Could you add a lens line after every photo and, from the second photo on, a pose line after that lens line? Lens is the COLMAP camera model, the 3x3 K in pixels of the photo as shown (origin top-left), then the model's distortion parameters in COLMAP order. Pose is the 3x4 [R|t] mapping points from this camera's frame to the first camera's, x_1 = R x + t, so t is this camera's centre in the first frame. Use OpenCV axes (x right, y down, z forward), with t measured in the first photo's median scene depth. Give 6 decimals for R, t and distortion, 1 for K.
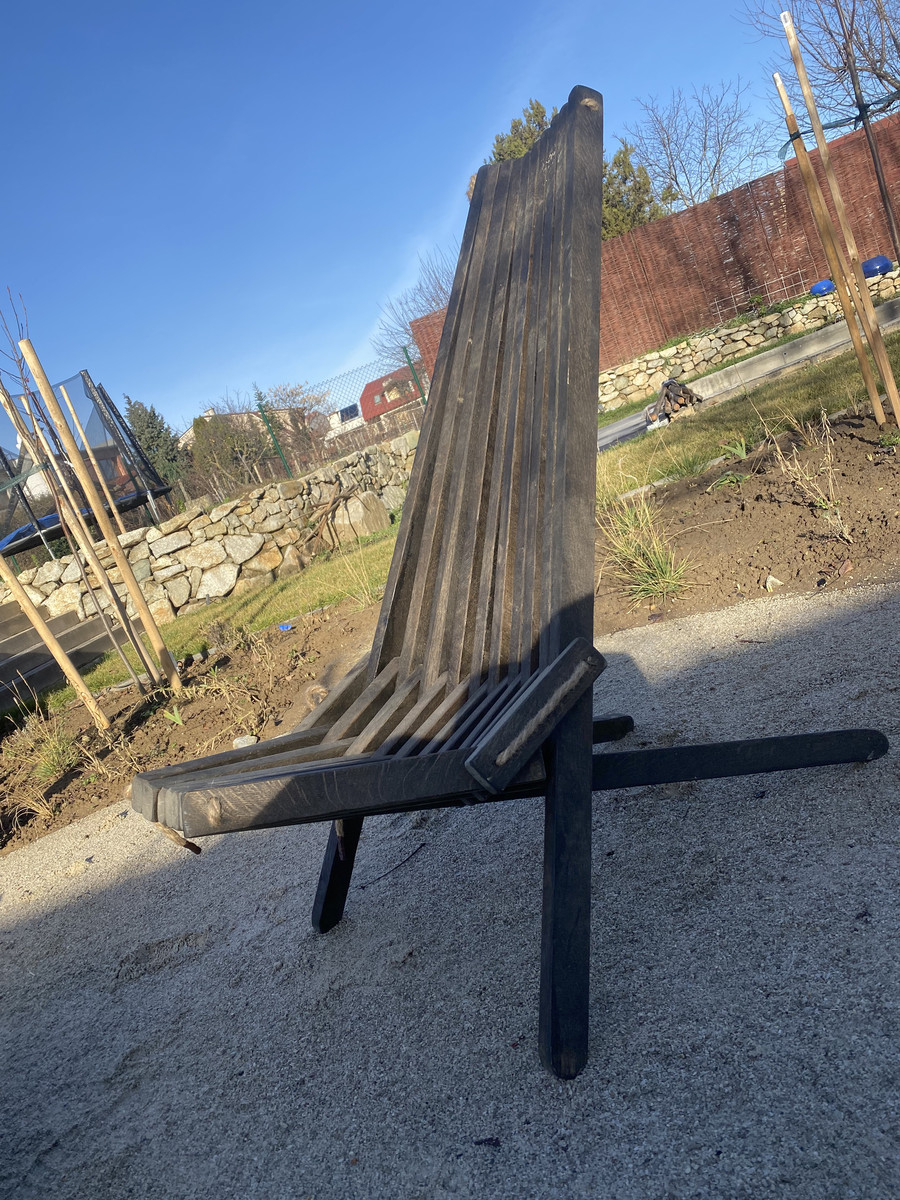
lens RADIAL K [[919.2, 0, 446.6], [0, 919.2, 592.8], [0, 0, 1]] dist [0.023575, -0.019725]
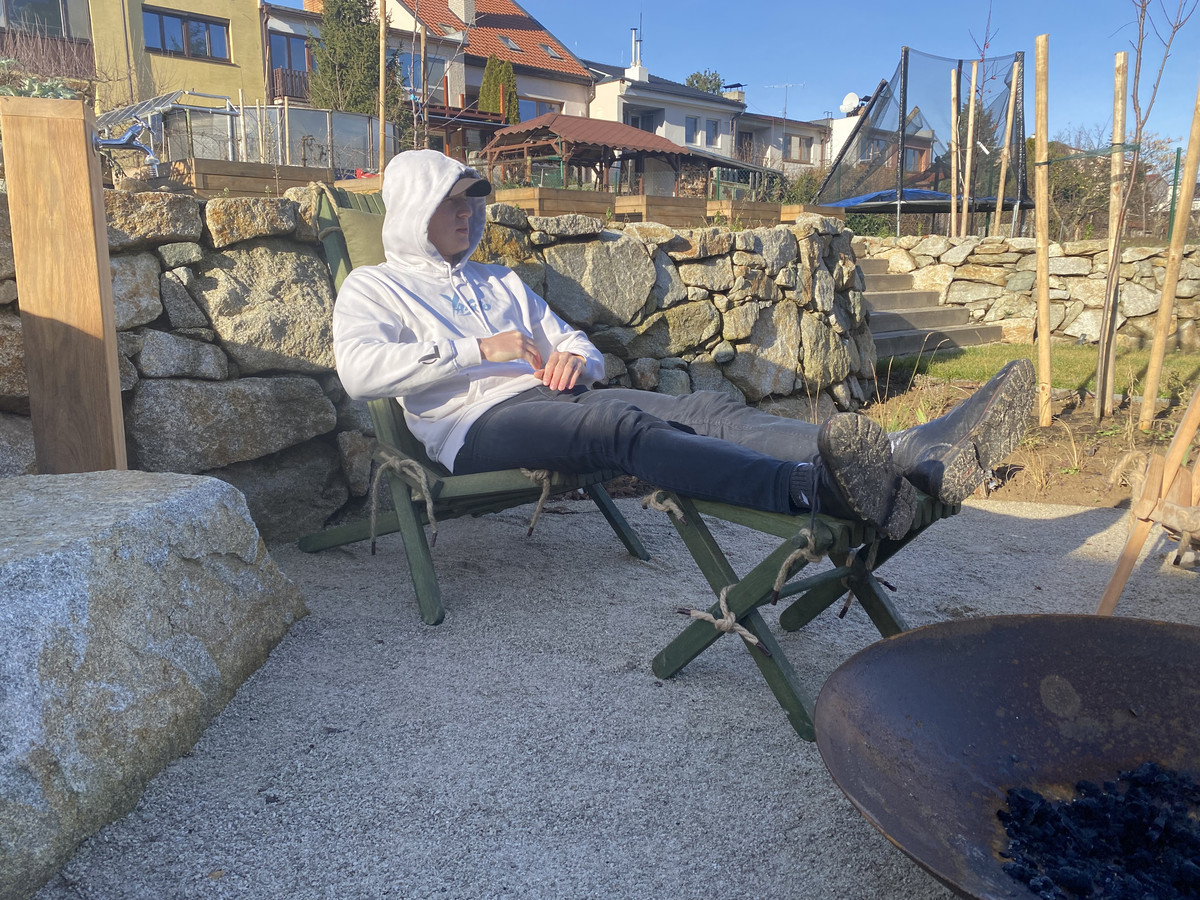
lens RADIAL K [[936.3, 0, 589.9], [0, 936.3, 456.3], [0, 0, 1]] dist [0.028458, -0.029857]
pose [[0.747134, 0.478996, -0.460819, -0.128236], [-0.398070, 0.877672, 0.266894, 0.051048], [0.532289, -0.015967, 0.846412, -0.053178]]
